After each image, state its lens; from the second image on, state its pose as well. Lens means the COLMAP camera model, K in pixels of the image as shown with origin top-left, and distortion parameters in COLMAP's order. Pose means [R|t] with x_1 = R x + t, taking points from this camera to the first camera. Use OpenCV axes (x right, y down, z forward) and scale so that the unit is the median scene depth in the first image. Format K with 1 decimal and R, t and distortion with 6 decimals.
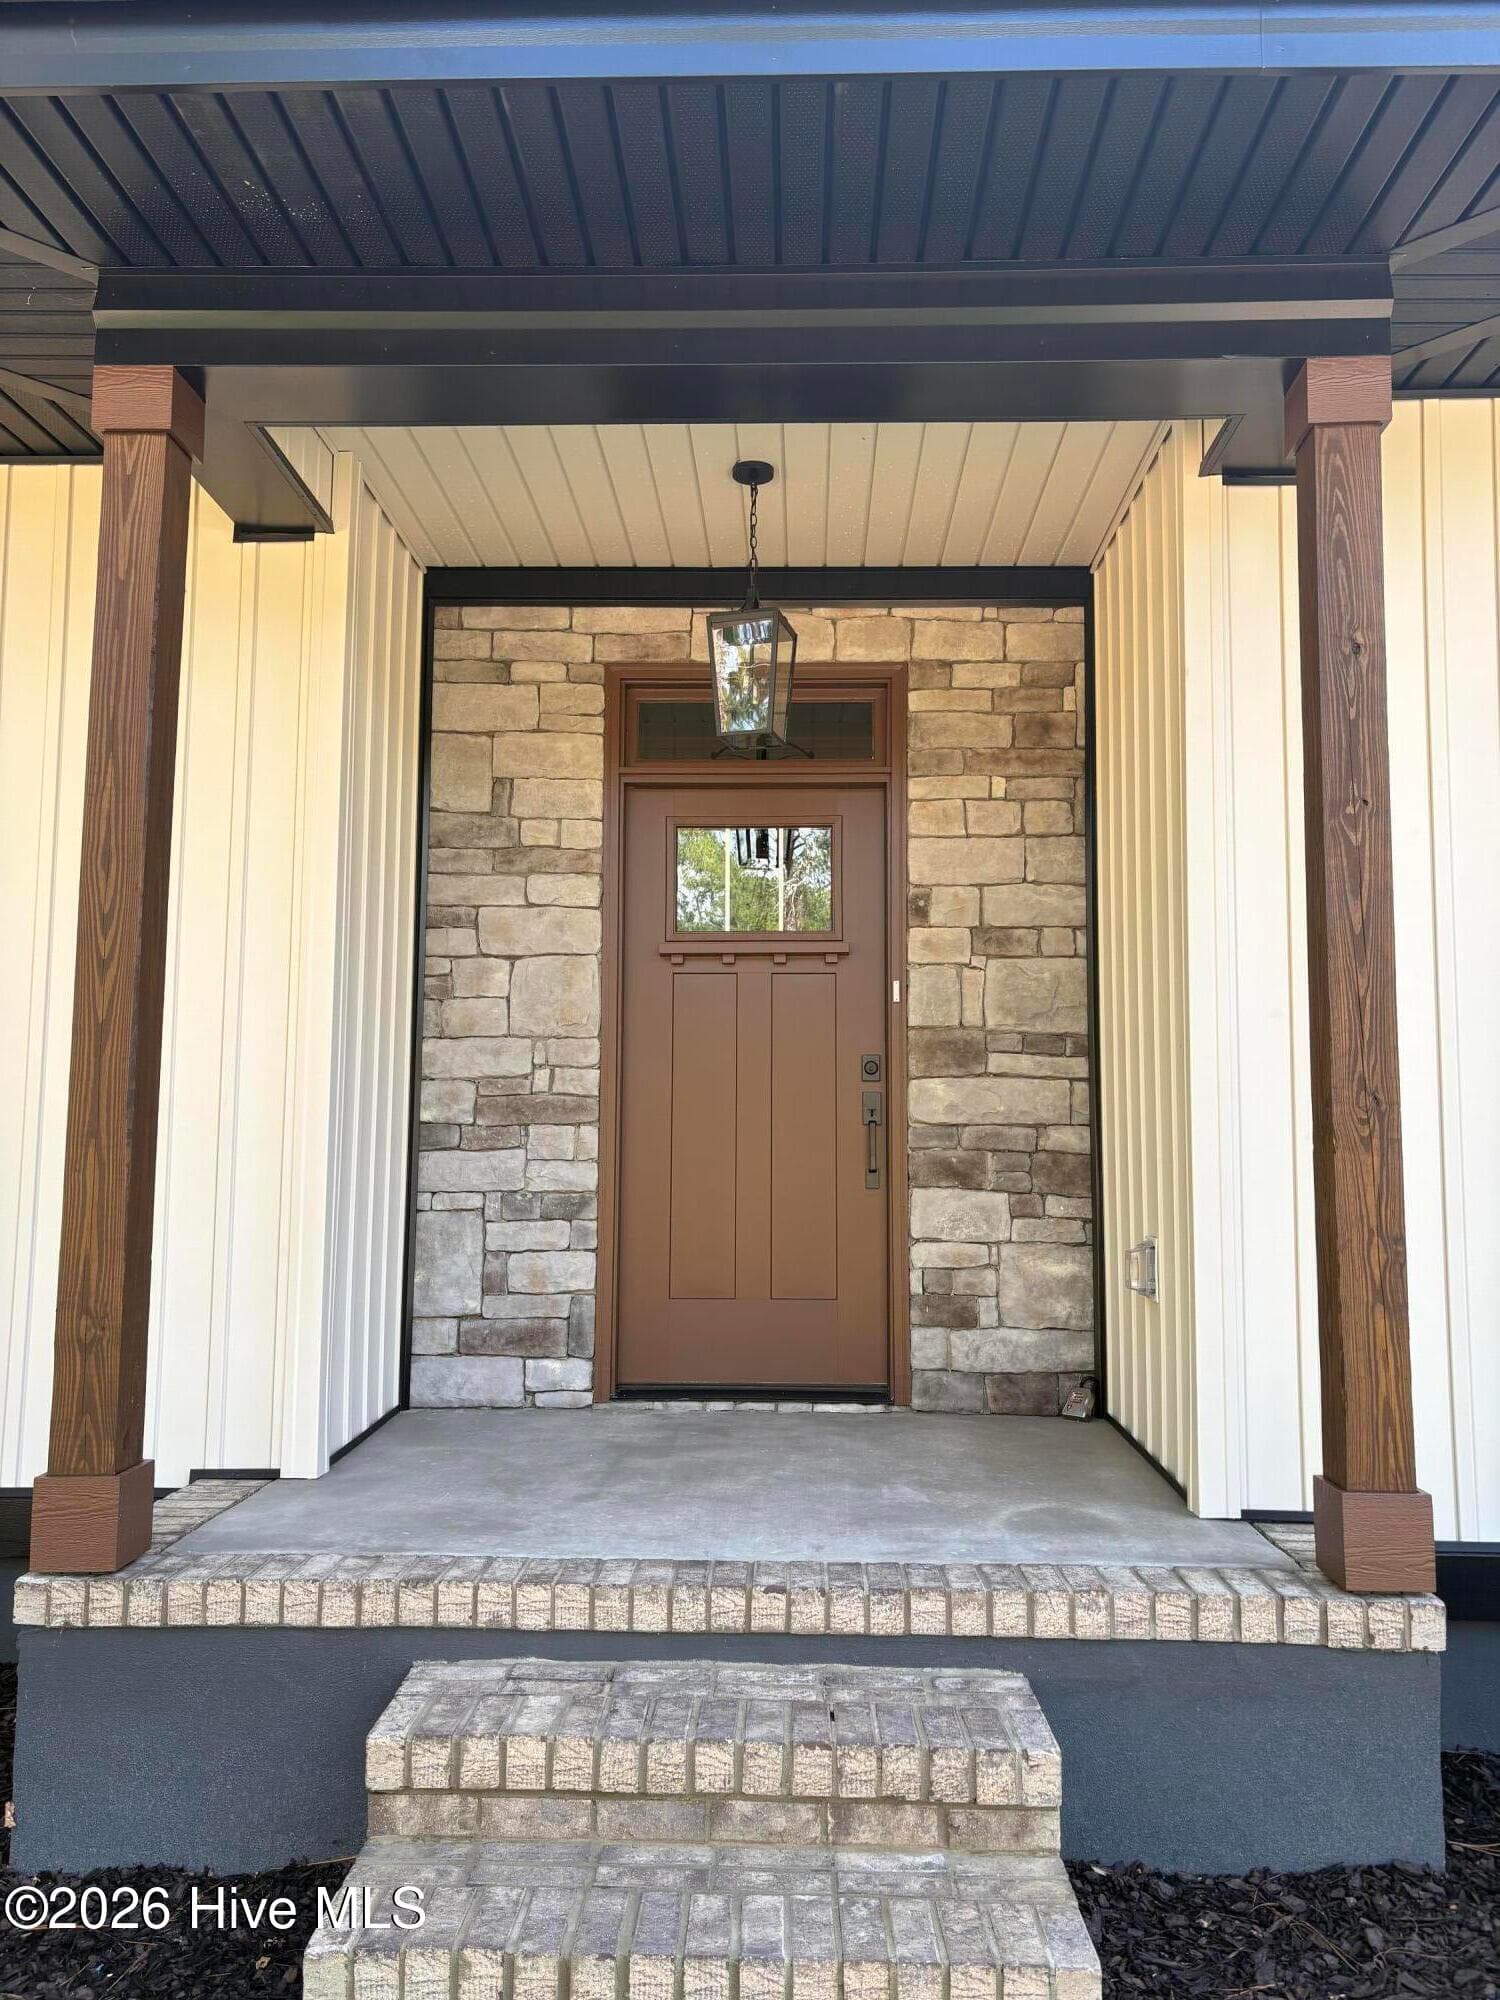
lens RADIAL K [[1591.4, 0, 750.0], [0, 1591.4, 1000.0], [0, 0, 1]] dist [0.077305, -0.077768]
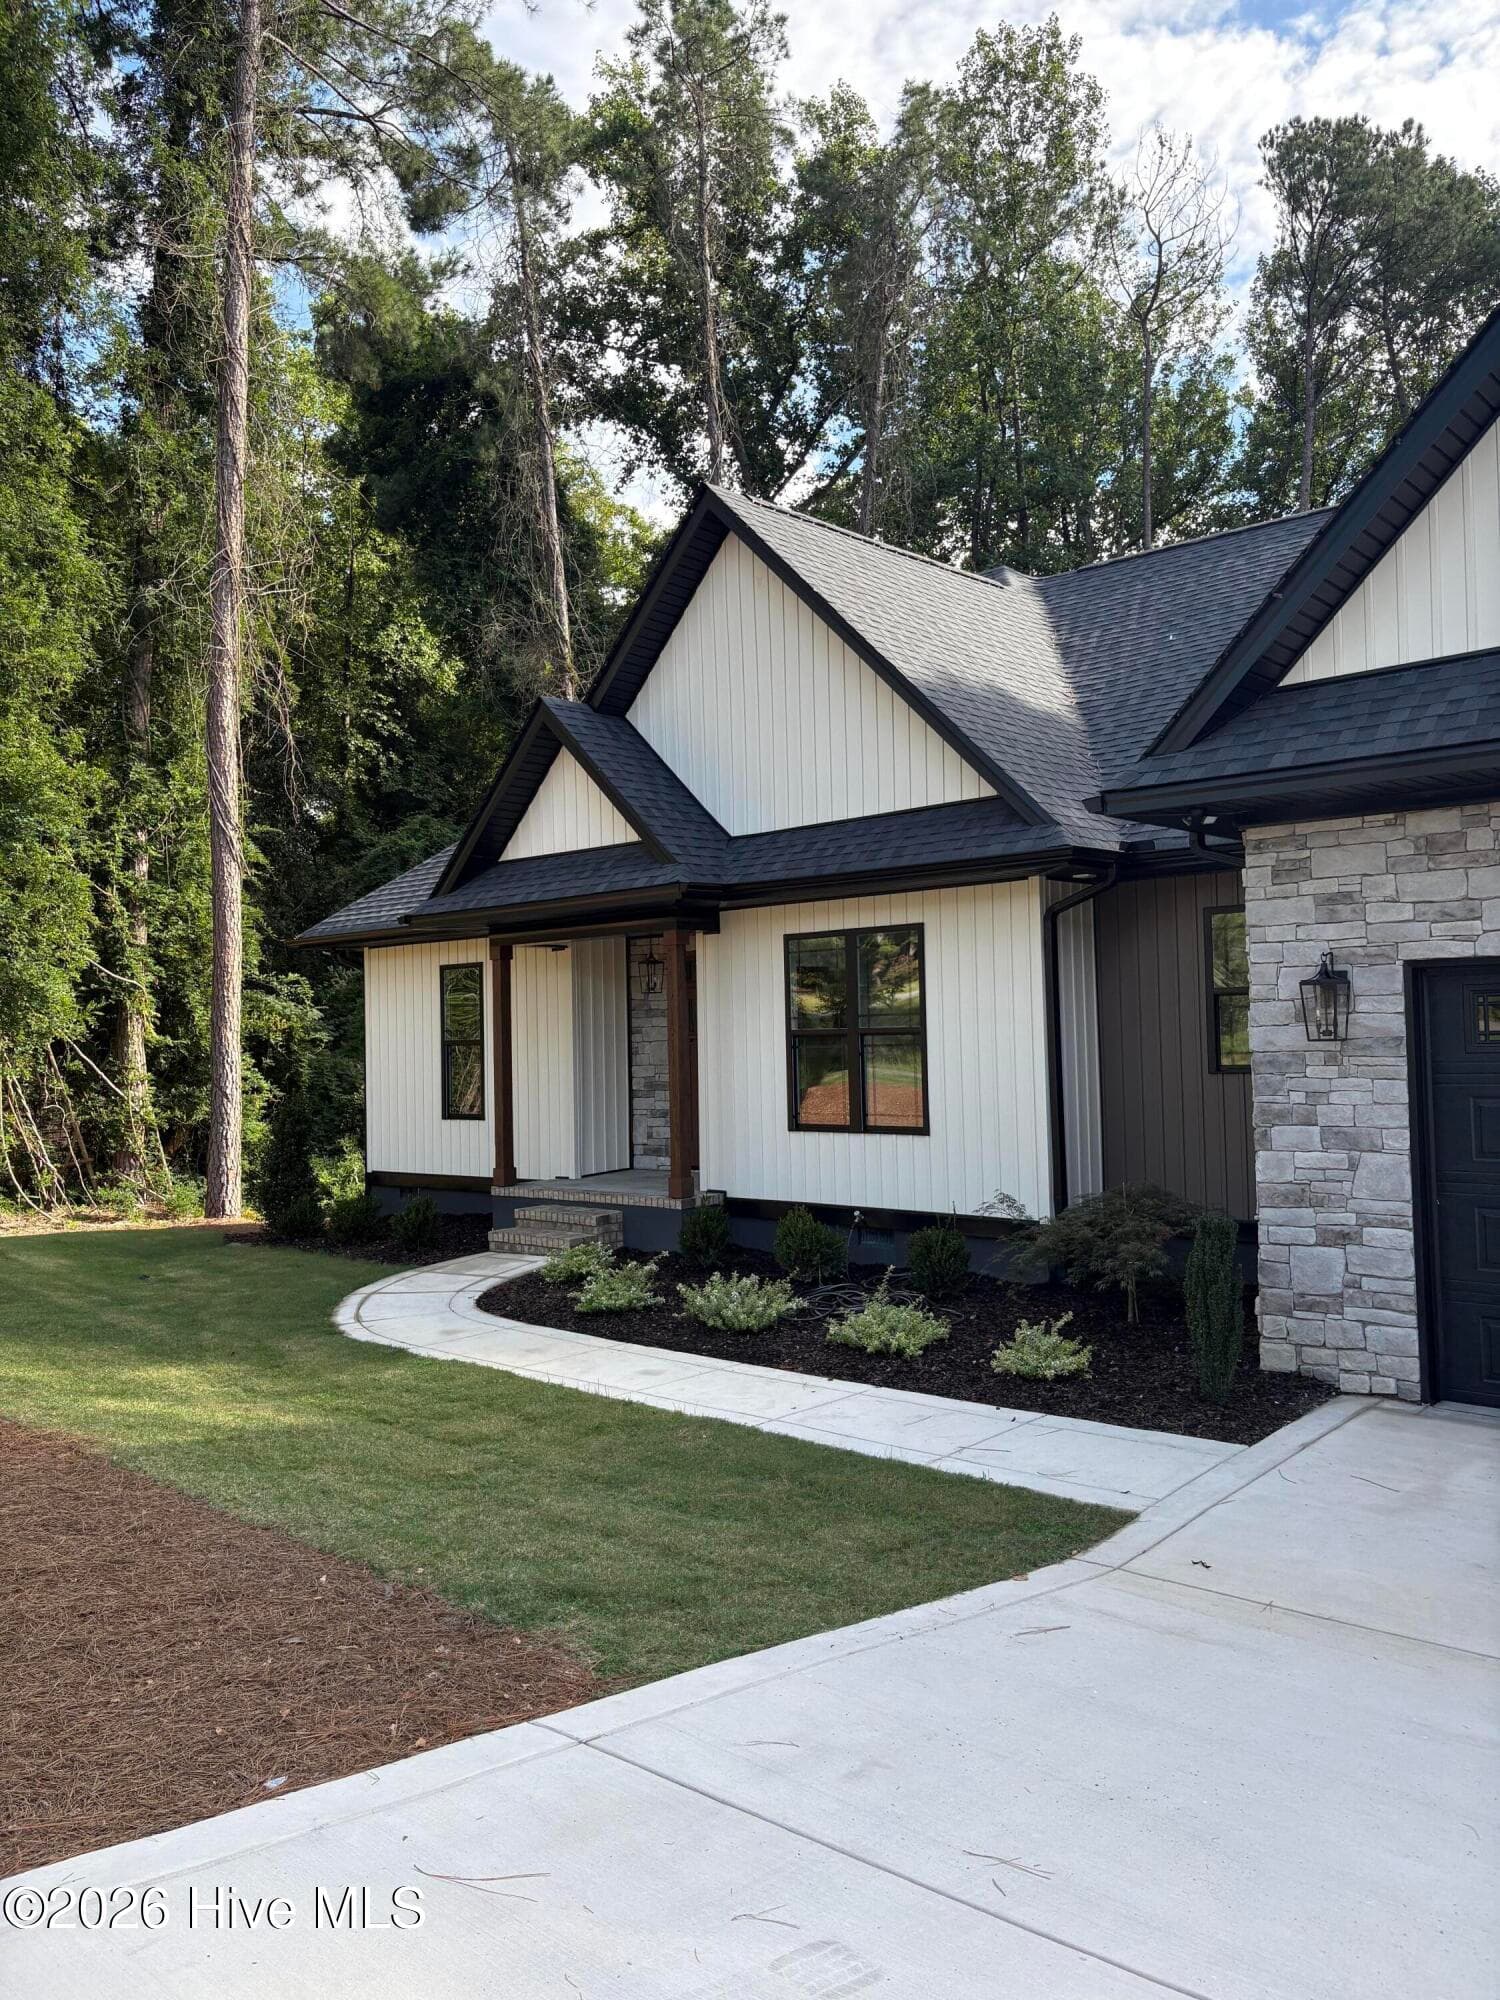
lens RADIAL K [[1591.4, 0, 750.0], [0, 1591.4, 1000.0], [0, 0, 1]] dist [0.077305, -0.077768]
pose [[0.757684, -0.043457, -0.651174, 2.299234], [0.090015, 0.995203, 0.038323, -0.233304], [0.646384, -0.087652, 0.757961, -1.487139]]
